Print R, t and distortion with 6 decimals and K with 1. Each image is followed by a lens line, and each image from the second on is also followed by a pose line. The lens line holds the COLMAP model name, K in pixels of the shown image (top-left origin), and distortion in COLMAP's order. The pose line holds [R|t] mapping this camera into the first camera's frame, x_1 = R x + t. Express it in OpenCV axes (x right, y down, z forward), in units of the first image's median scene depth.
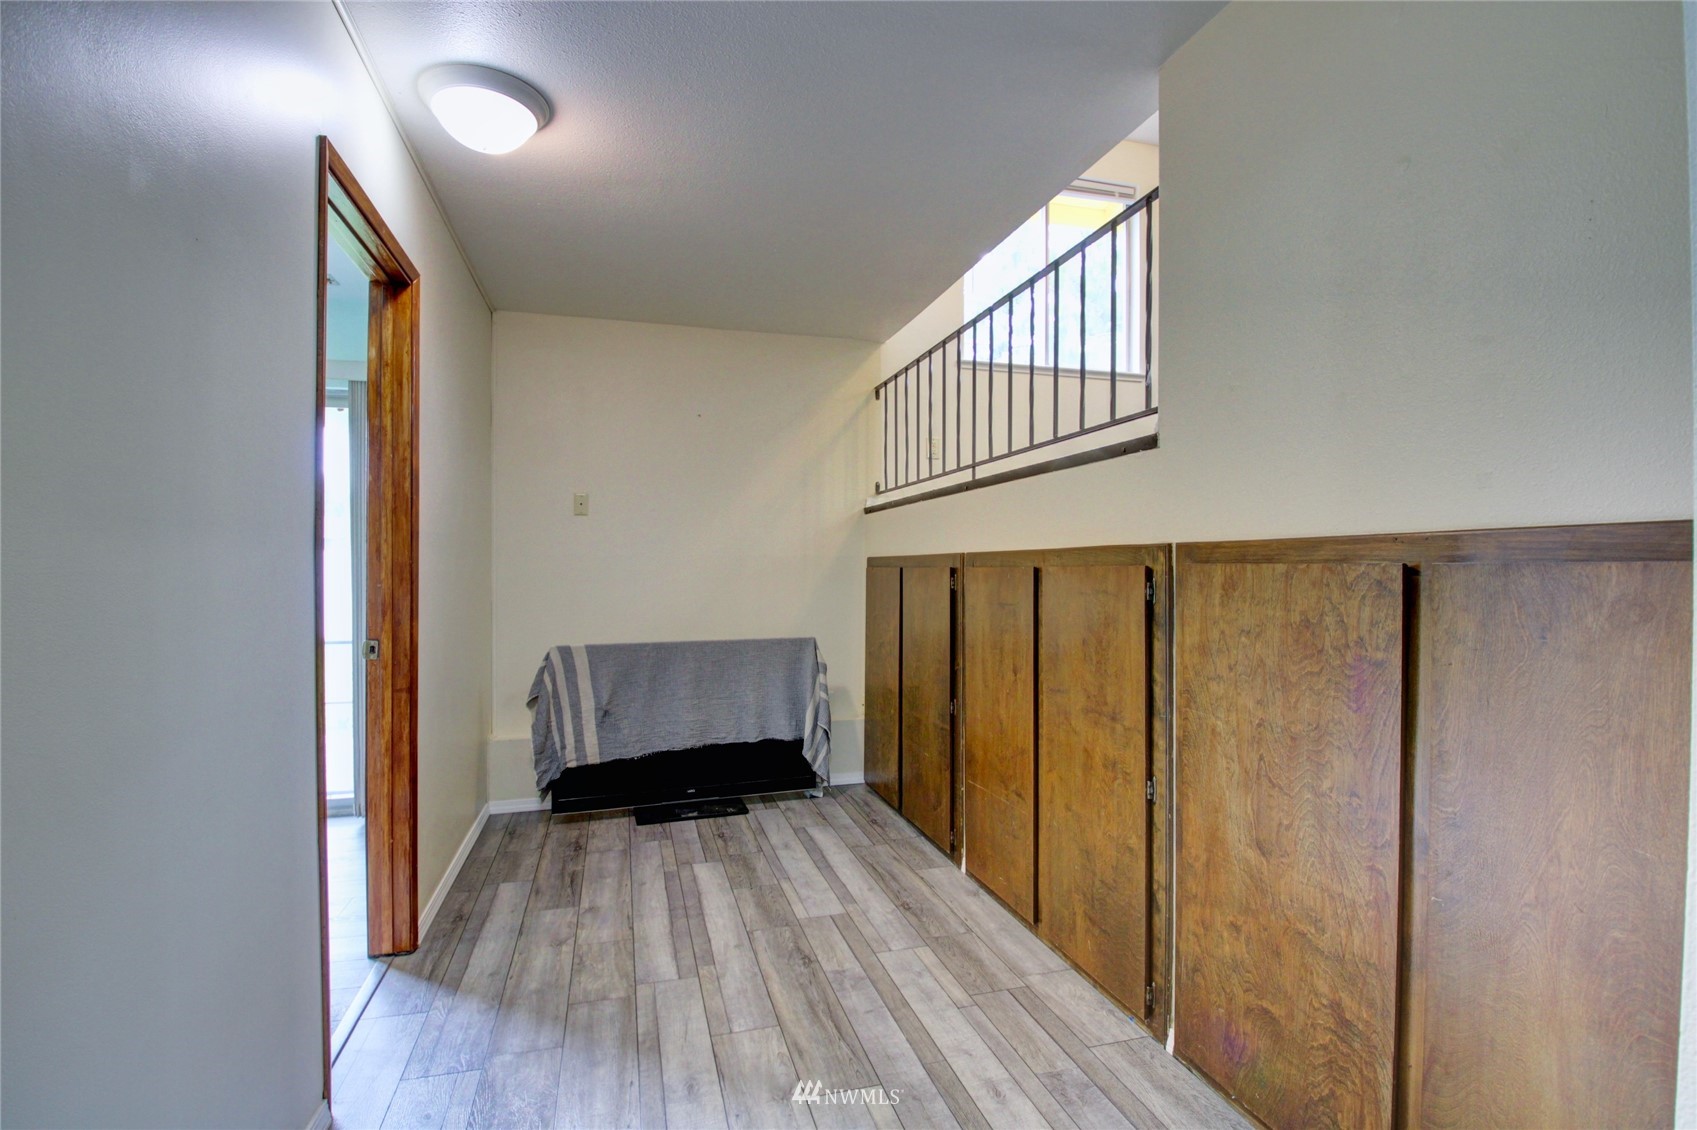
lens RADIAL K [[792.9, 0, 859.2], [0, 792.9, 568.6], [0, 0, 1]] dist [-0.004140, -0.014406]
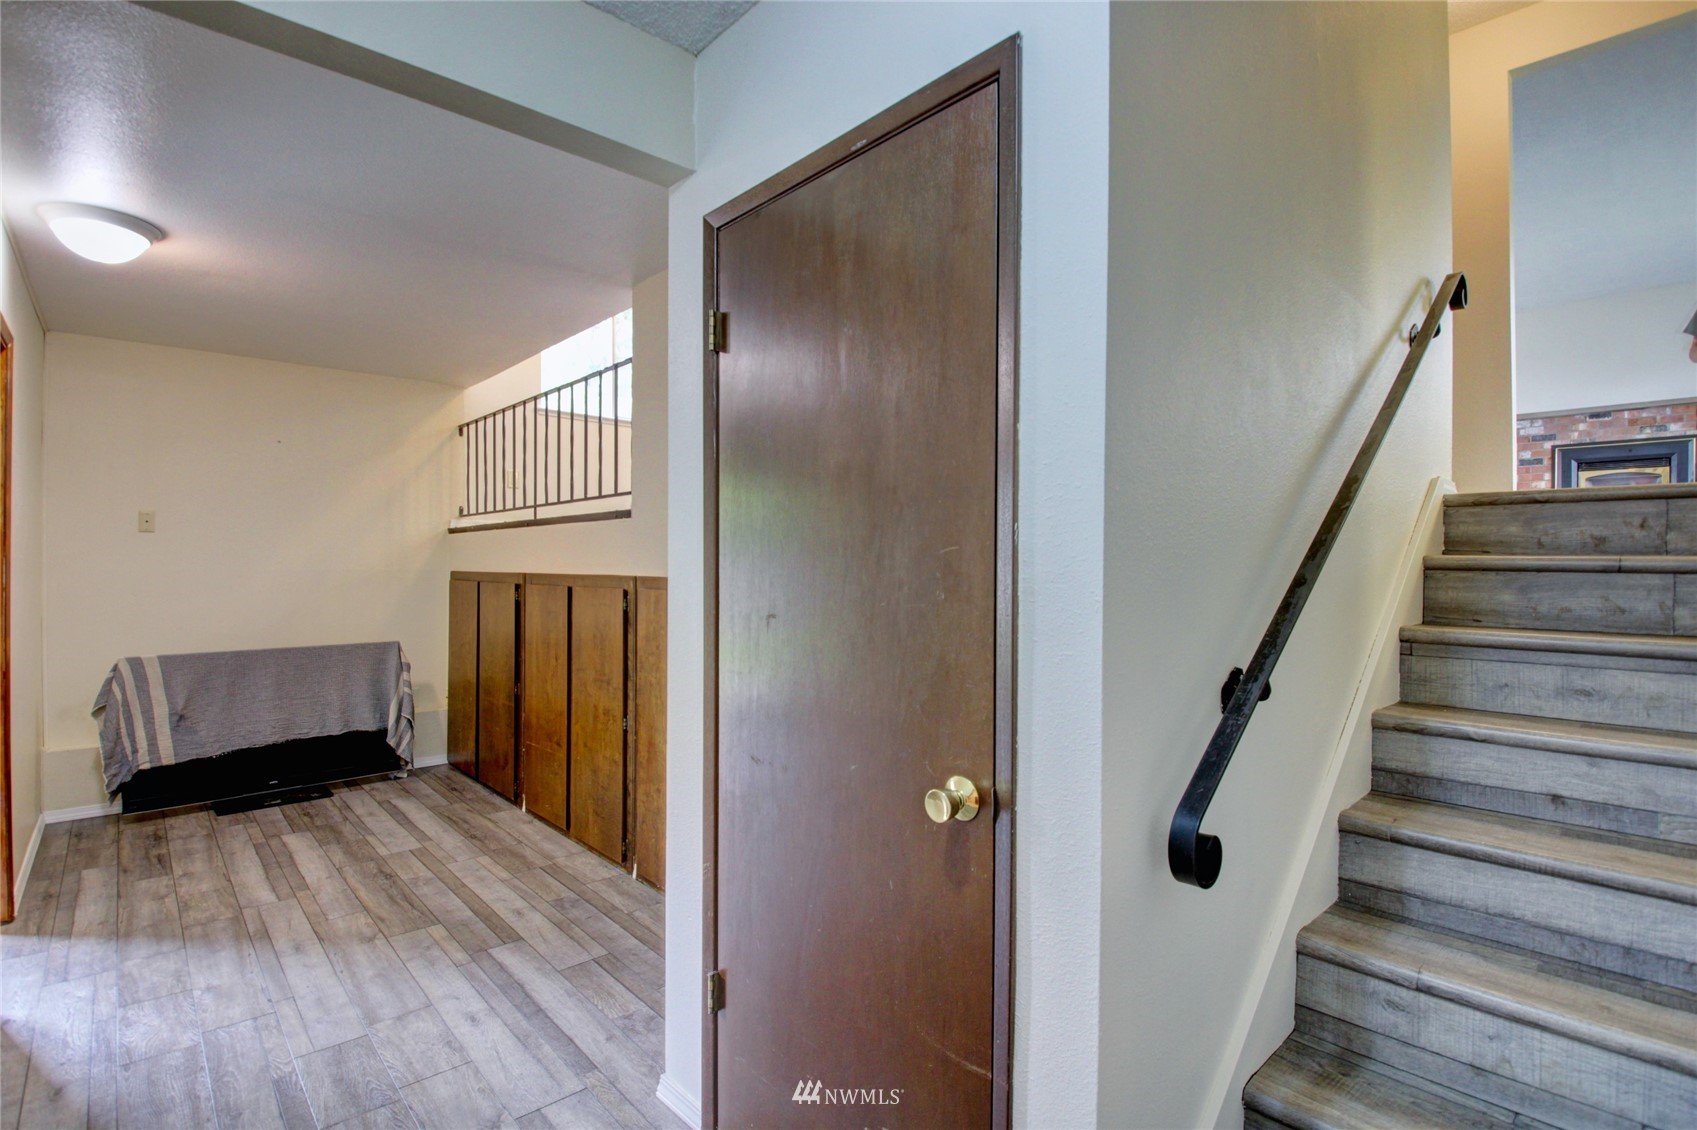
lens RADIAL K [[792.9, 0, 852.7], [0, 792.9, 563.7], [0, 0, 1]] dist [-0.004140, -0.014406]
pose [[0.897756, 0.001501, 0.440490, 0.046057], [-0.001243, 0.999999, -0.000875, -0.039674], [-0.440491, 0.000238, 0.897757, -0.501026]]
